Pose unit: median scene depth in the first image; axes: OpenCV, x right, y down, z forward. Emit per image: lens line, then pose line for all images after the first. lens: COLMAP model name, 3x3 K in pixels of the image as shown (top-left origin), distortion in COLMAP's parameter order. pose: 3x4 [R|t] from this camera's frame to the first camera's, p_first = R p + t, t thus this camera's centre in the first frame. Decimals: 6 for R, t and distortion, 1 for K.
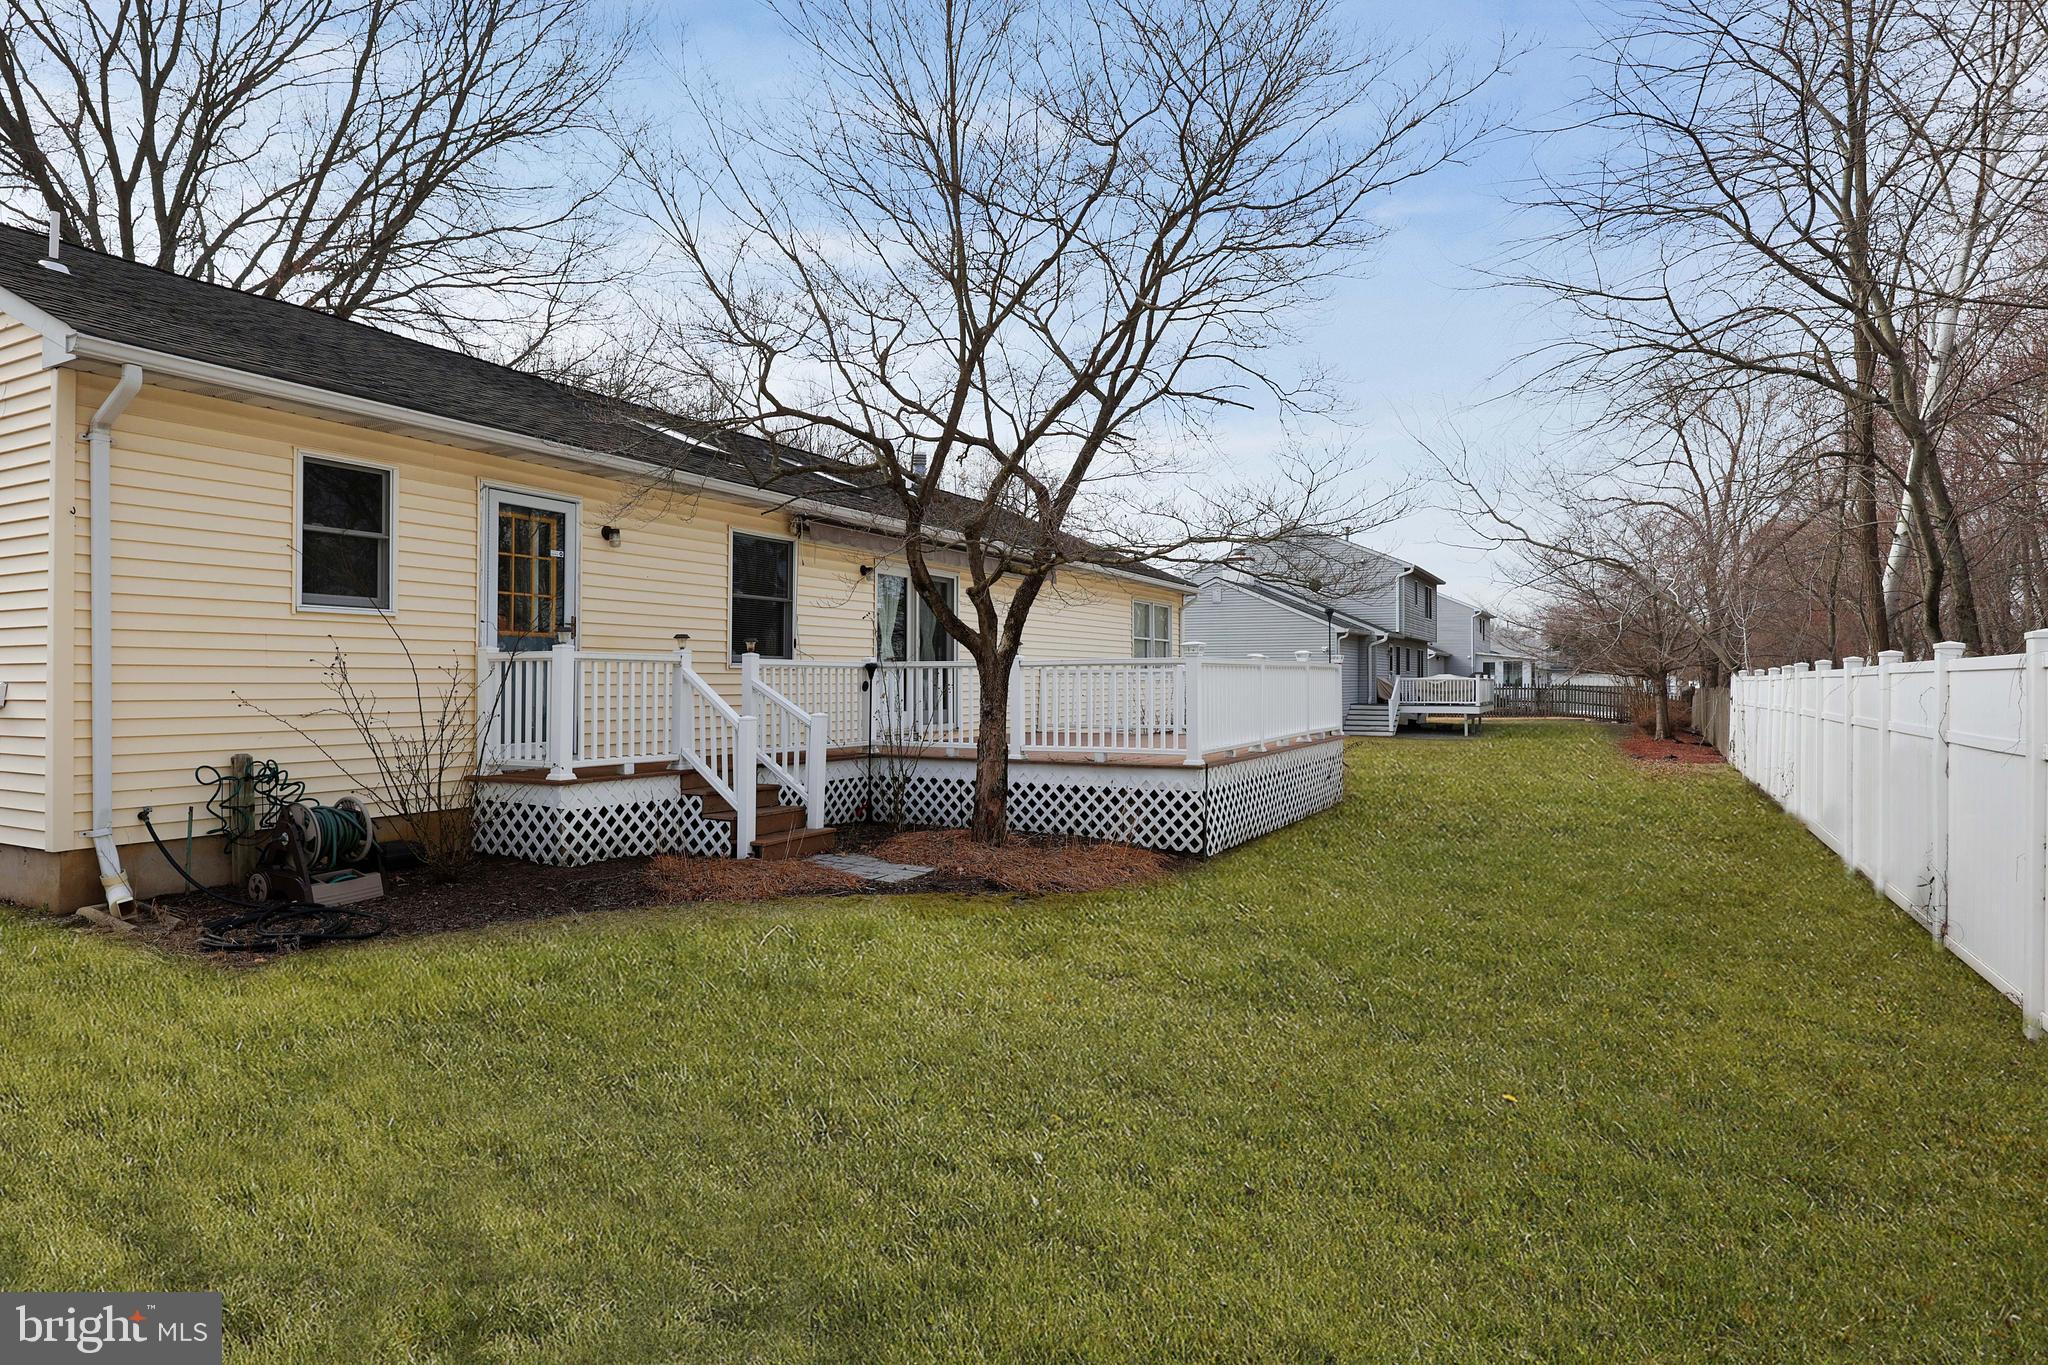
lens RADIAL K [[1101.7, 0, 1019.5], [0, 1101.7, 679.1], [0, 0, 1]] dist [0.002017, -0.001328]
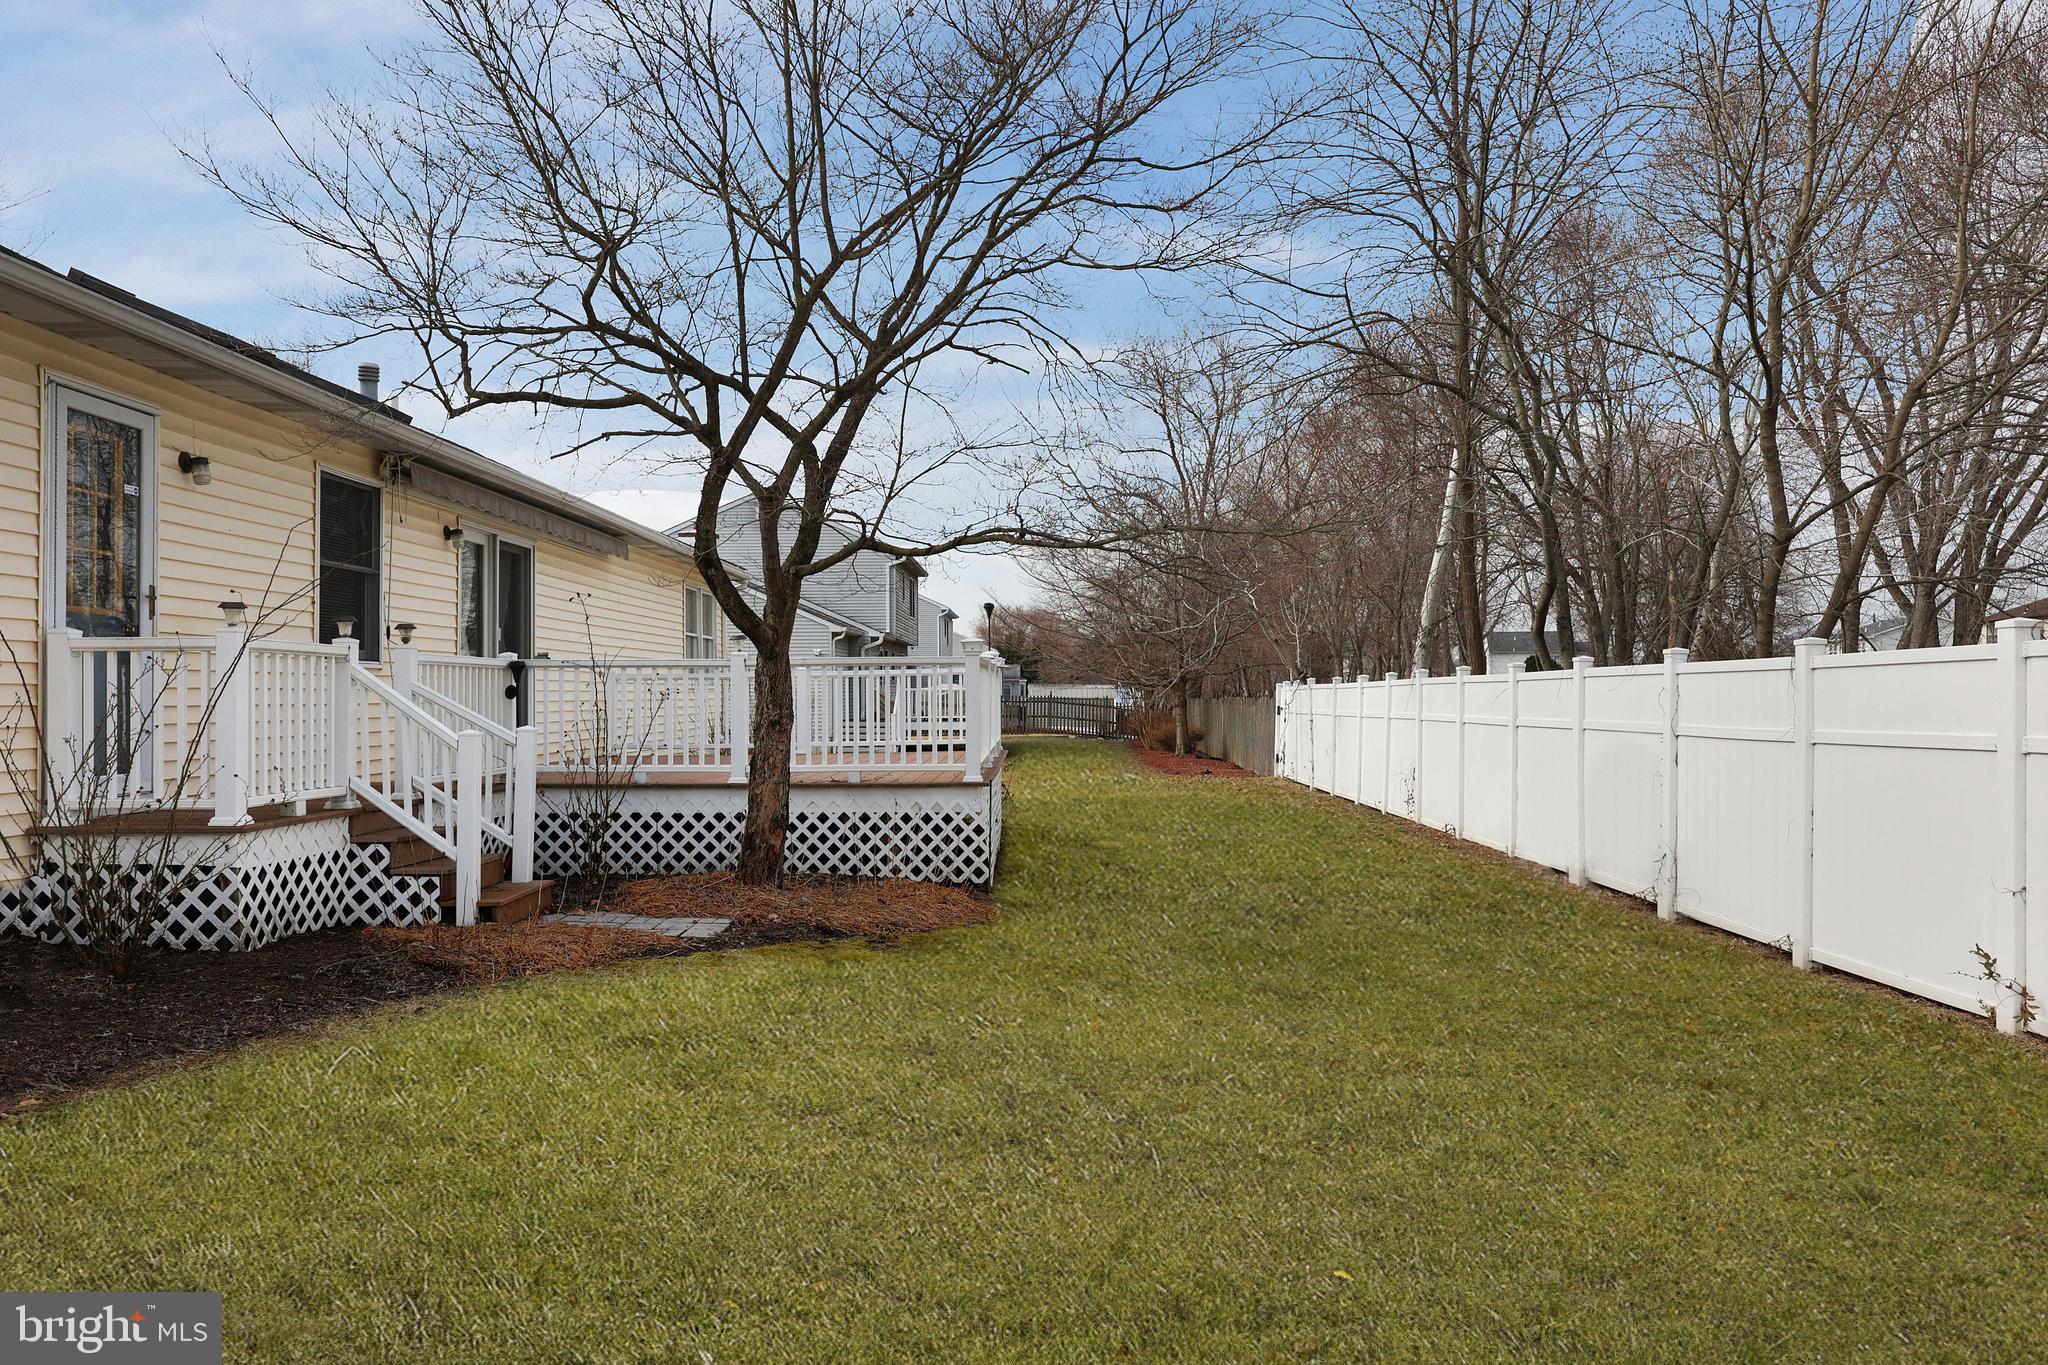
lens RADIAL K [[1440.2, 0, 1024.9], [0, 1440.2, 683.4], [0, 0, 1]] dist [0.004219, -0.004582]
pose [[0.888989, 0.001177, 0.457927, -0.324213], [0.001531, 0.999983, -0.005544, 0.007817], [-0.457926, 0.005630, 0.888972, -0.014631]]
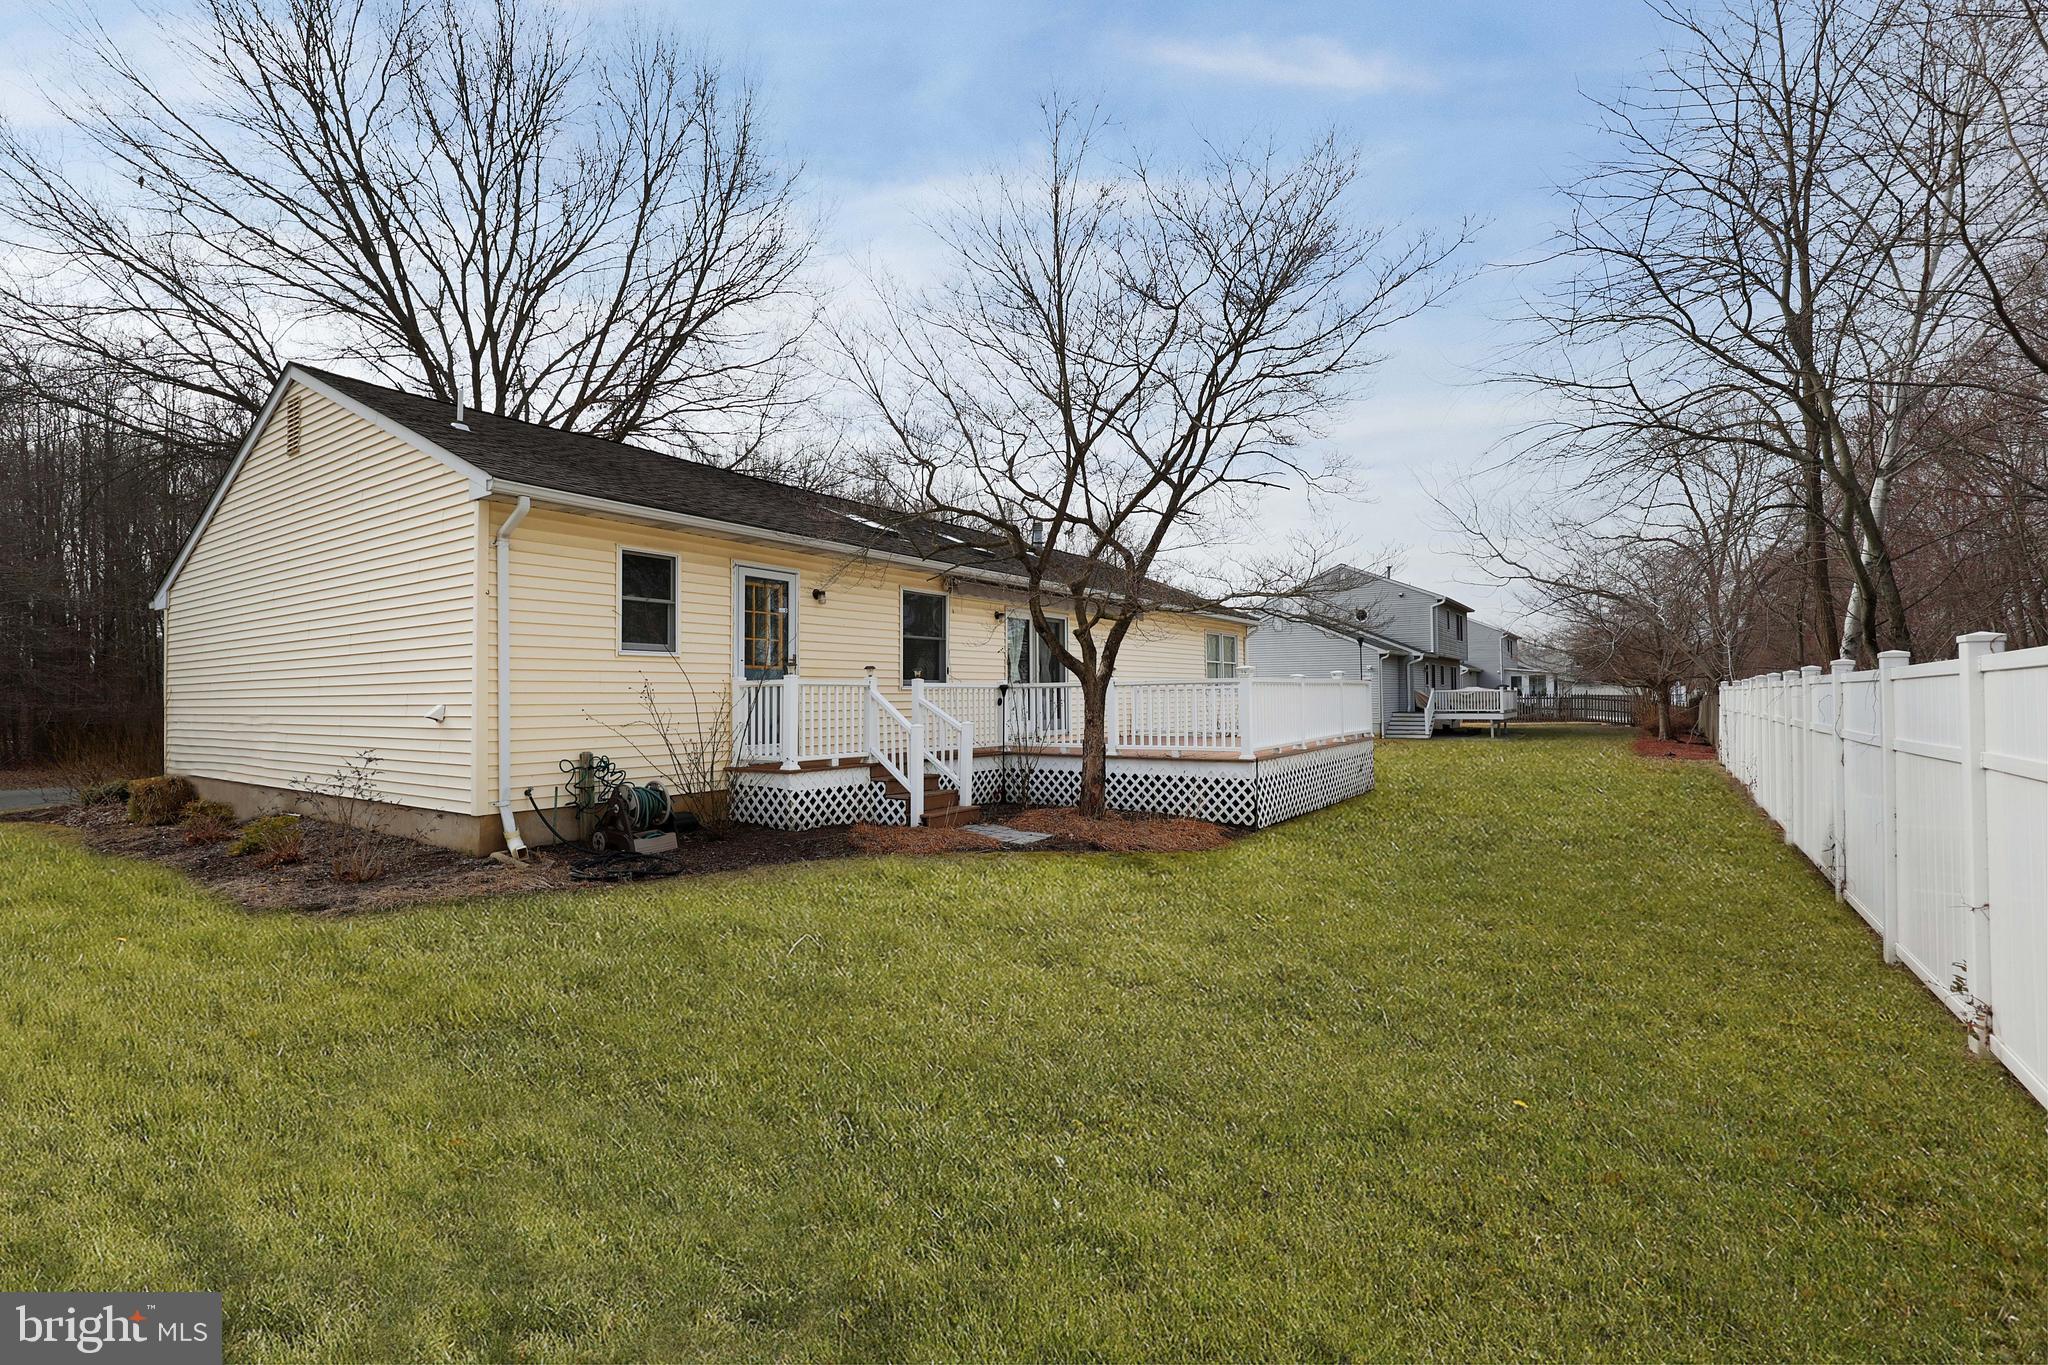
lens RADIAL K [[887.0, 0, 1023.1], [0, 887.0, 683.2], [0, 0, 1]] dist [-0.000218, 0.000635]
pose [[0.994067, -0.011779, -0.108130, 0.007245], [0.010360, 0.999853, -0.013671, -0.001506], [0.108275, 0.012470, 0.994043, -0.090420]]
